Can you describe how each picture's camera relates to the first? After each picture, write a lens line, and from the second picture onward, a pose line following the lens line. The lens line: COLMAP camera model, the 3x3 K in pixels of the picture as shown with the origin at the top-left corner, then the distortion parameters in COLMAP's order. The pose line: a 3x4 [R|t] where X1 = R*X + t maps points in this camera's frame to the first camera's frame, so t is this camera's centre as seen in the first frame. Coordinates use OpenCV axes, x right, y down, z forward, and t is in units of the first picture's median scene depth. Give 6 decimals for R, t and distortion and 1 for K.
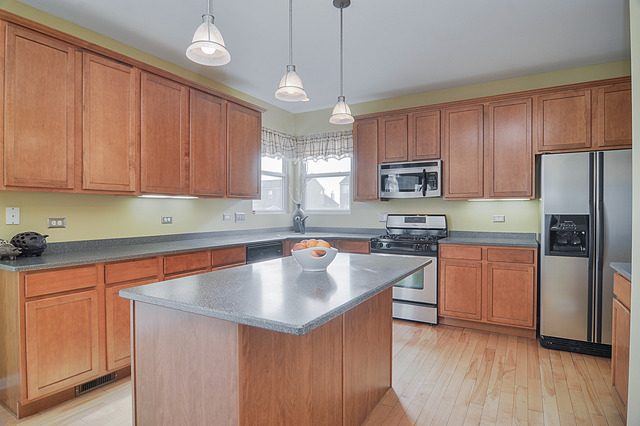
lens RADIAL K [[352.9, 0, 323.3], [0, 352.9, 212.4], [0, 0, 1]] dist [-0.014622, -0.000661]
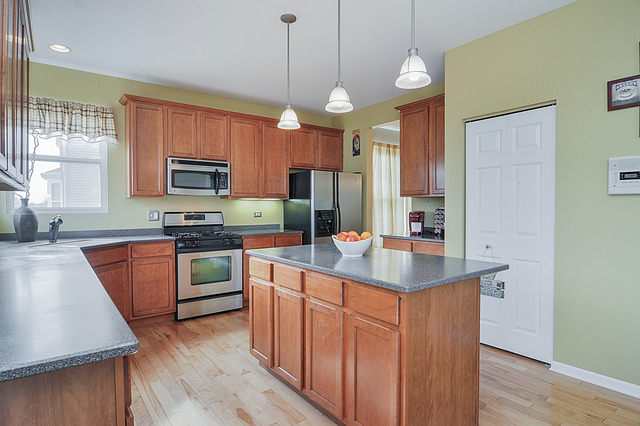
lens RADIAL K [[352.9, 0, 323.3], [0, 352.9, 212.4], [0, 0, 1]] dist [-0.014622, -0.000661]
pose [[0.383671, -0.014558, 0.923355, -0.623557], [0.007893, 0.999891, 0.012485, -0.002590], [-0.923436, 0.002498, 0.383744, 0.321990]]
